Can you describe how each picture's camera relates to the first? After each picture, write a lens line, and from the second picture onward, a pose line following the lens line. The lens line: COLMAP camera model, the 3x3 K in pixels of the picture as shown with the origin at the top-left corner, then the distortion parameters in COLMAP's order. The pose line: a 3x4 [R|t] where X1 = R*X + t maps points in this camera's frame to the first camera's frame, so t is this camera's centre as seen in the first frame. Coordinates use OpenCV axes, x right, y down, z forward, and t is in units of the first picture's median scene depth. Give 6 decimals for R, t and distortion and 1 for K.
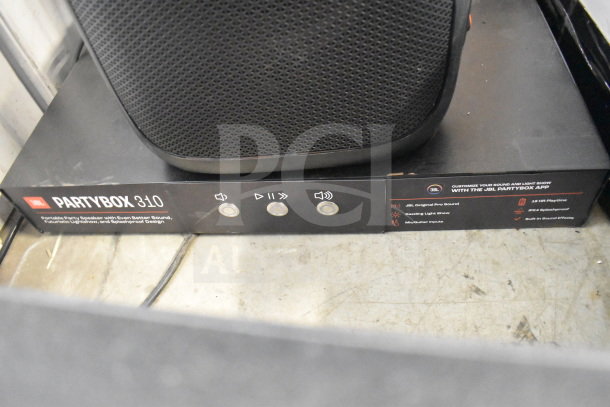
lens RADIAL K [[475.0, 0, 305.4], [0, 475.0, 202.4], [0, 0, 1]] dist [-0.097682, 0.005151]
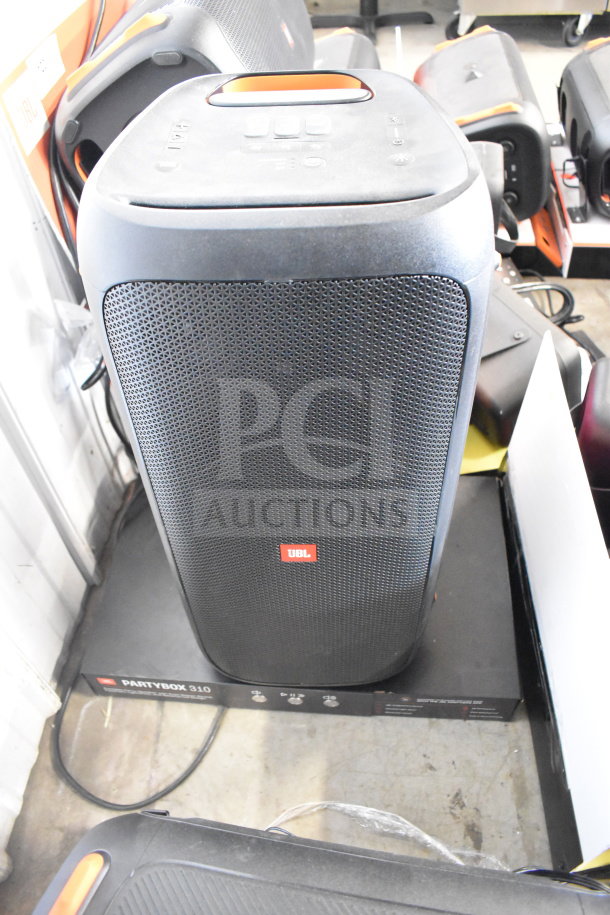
lens RADIAL K [[712.5, 0, 304.5], [0, 712.5, 458.4], [0, 0, 1]] dist [-0.097682, 0.005151]
pose [[0.996152, 0.057067, 0.066515, -0.216146], [-0.055114, 0.998004, -0.030845, -0.652903], [-0.068142, 0.027060, 0.997309, -1.117449]]
